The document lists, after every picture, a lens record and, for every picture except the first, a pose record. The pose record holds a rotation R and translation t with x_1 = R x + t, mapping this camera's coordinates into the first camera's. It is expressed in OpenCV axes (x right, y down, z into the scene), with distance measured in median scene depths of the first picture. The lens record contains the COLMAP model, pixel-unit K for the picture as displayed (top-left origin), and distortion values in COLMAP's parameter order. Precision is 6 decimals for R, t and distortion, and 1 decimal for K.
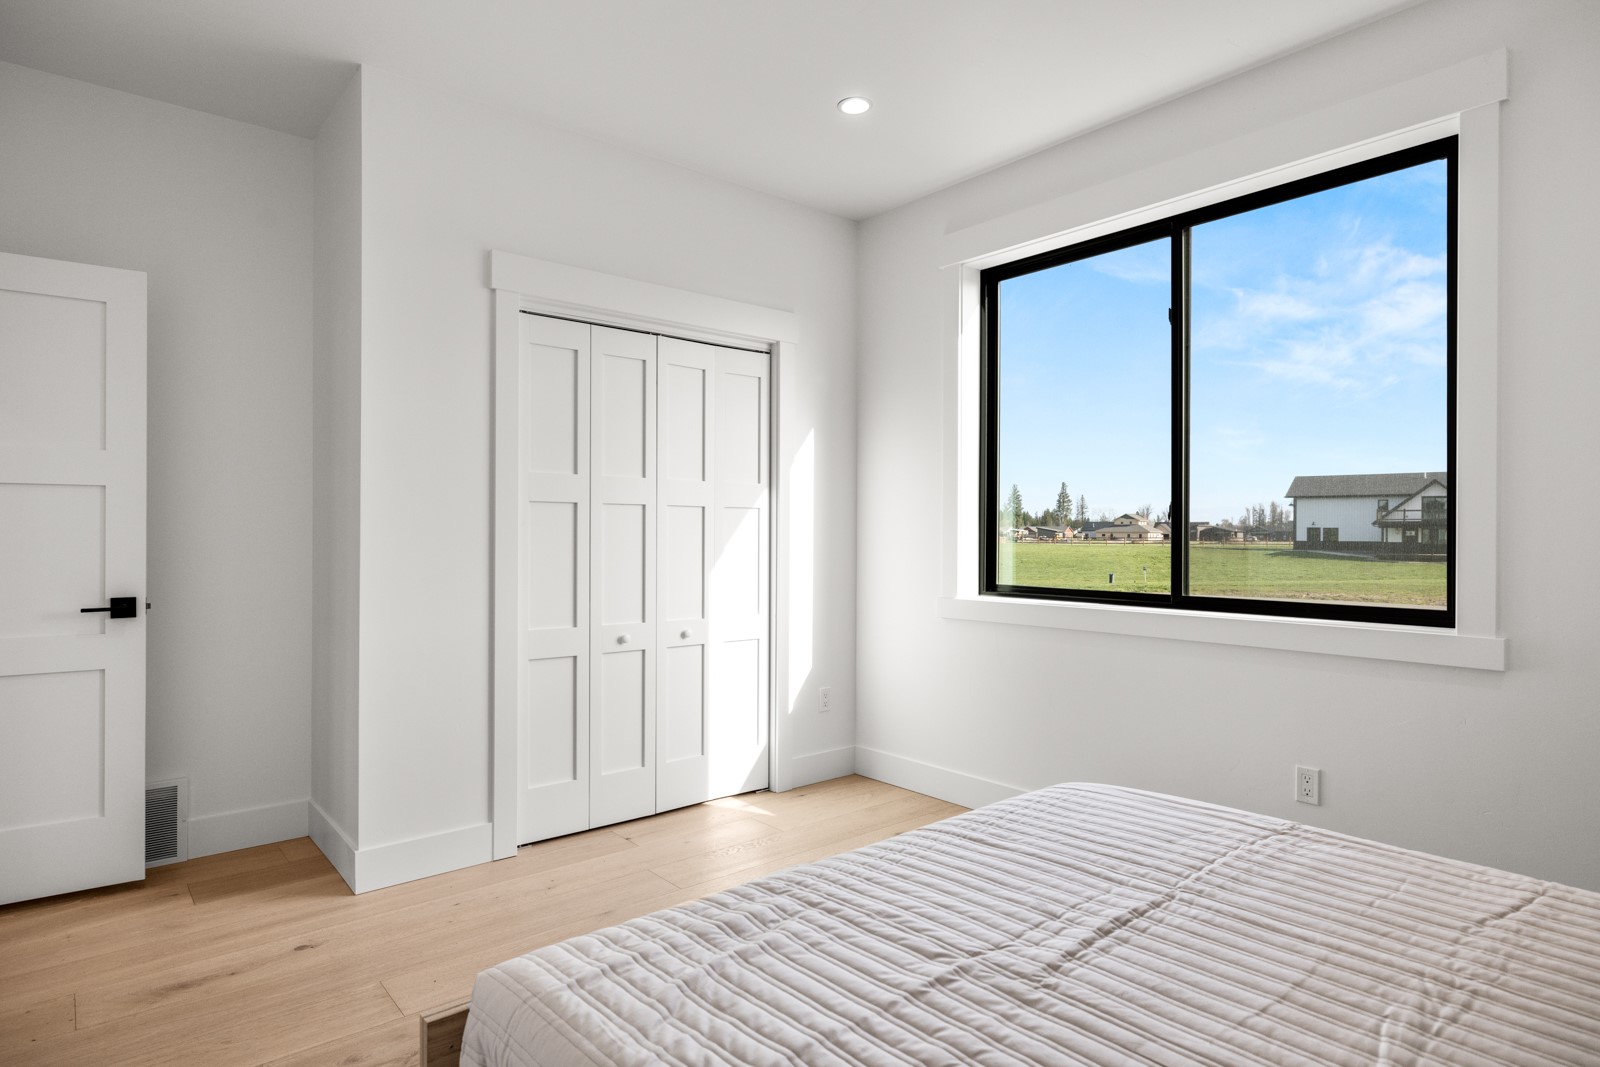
lens RADIAL K [[894.7, 0, 798.3], [0, 894.7, 529.9], [0, 0, 1]] dist [-0.002170, -0.000681]
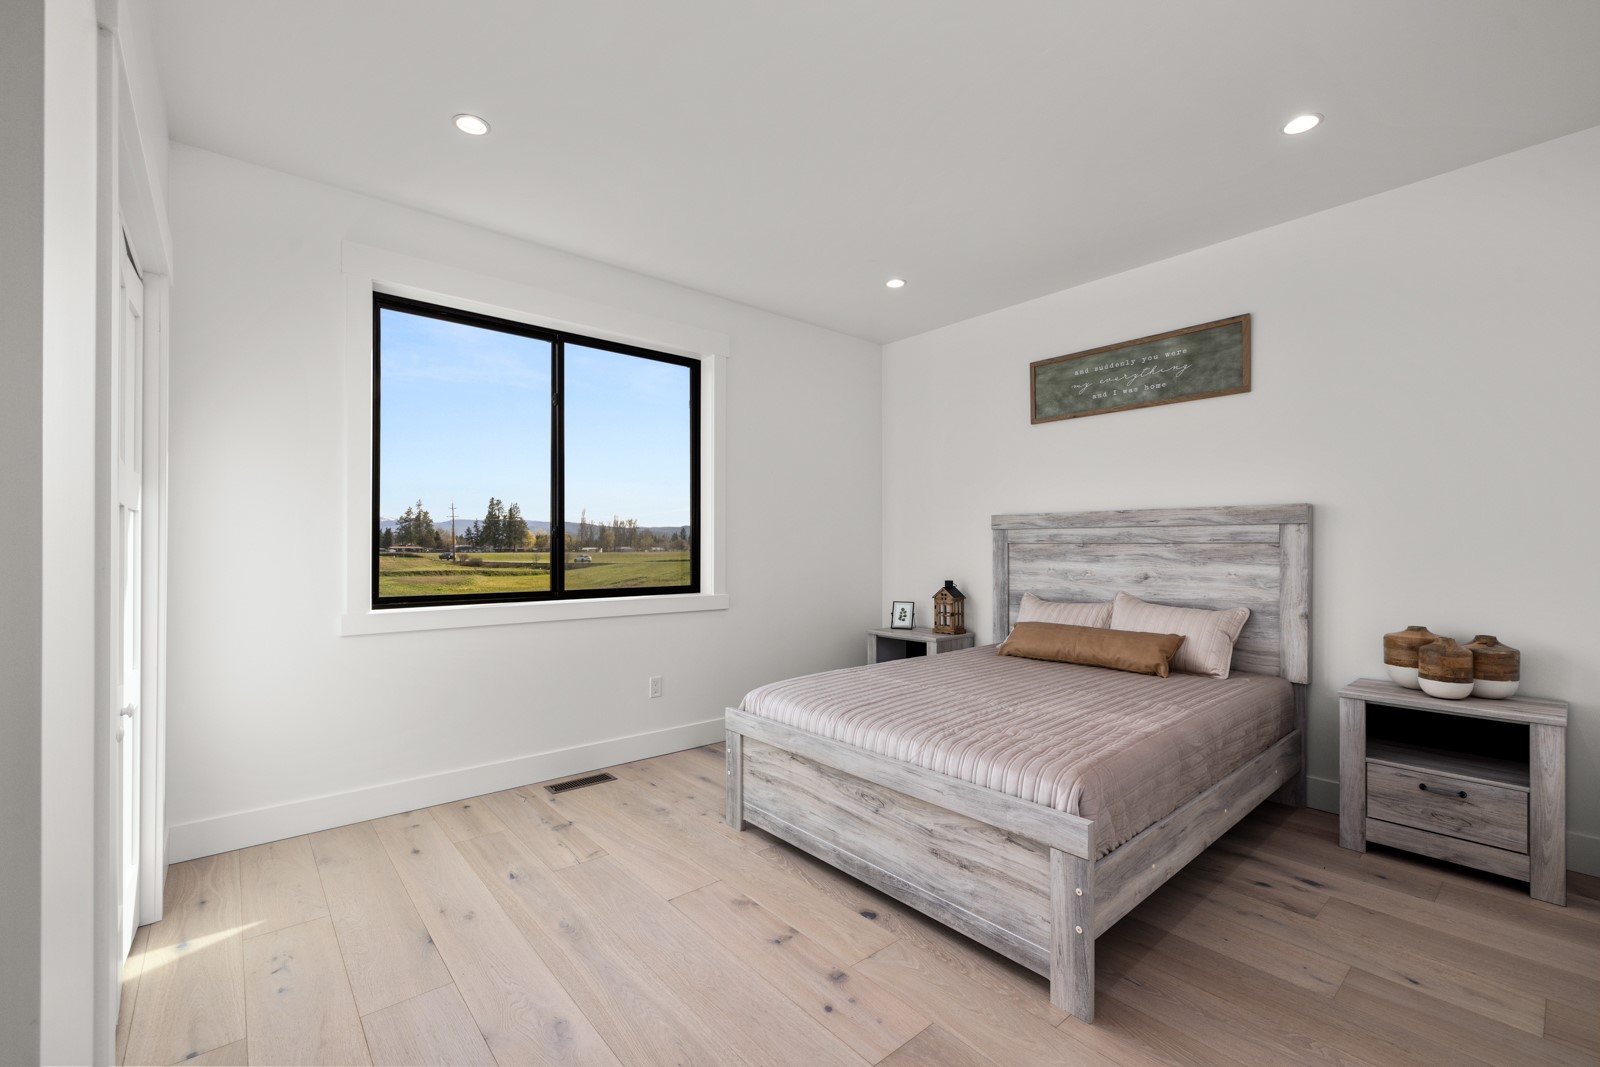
lens RADIAL K [[661.1, 0, 798.5], [0, 661.1, 545.3], [0, 0, 1]] dist [0.001318, 0.000149]
pose [[-0.008661, 0.001757, 0.999961, -0.742883], [-0.001070, 0.999998, -0.001766, 0.000731], [-0.999962, -0.001085, -0.008659, 0.692024]]
